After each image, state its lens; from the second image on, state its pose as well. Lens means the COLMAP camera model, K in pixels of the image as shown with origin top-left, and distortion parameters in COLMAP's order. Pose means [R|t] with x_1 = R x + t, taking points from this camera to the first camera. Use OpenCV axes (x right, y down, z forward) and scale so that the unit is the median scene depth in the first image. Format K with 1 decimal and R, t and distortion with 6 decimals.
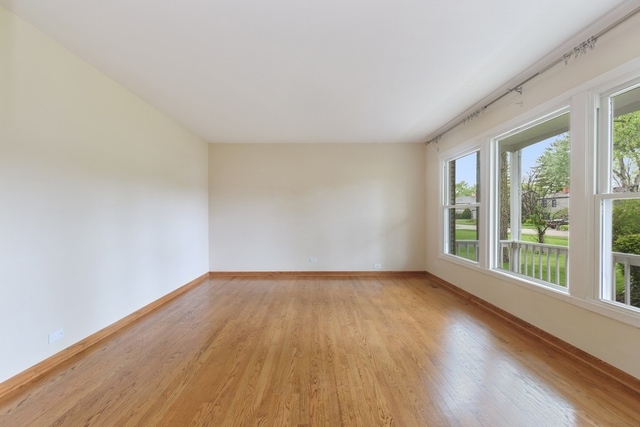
lens RADIAL K [[280.1, 0, 317.5], [0, 280.1, 215.6], [0, 0, 1]] dist [-0.000251, -0.000373]
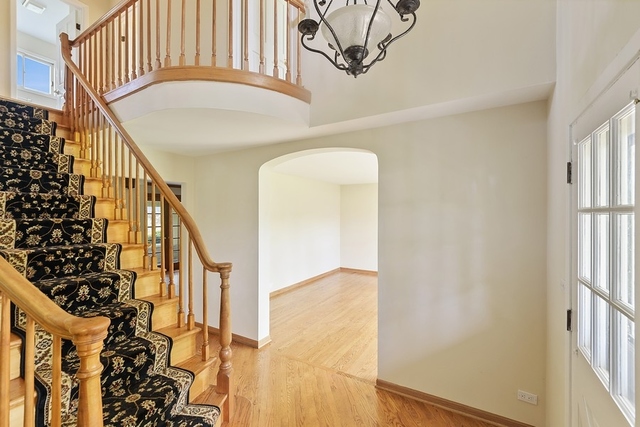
lens RADIAL K [[280.1, 0, 319.0], [0, 280.1, 213.4], [0, 0, 1]] dist [-0.000251, -0.000373]
pose [[0.858714, 0.004115, -0.512438, 0.686386], [-0.006626, 0.999973, -0.003075, -0.206862], [0.512411, 0.006036, 0.858719, -0.892397]]
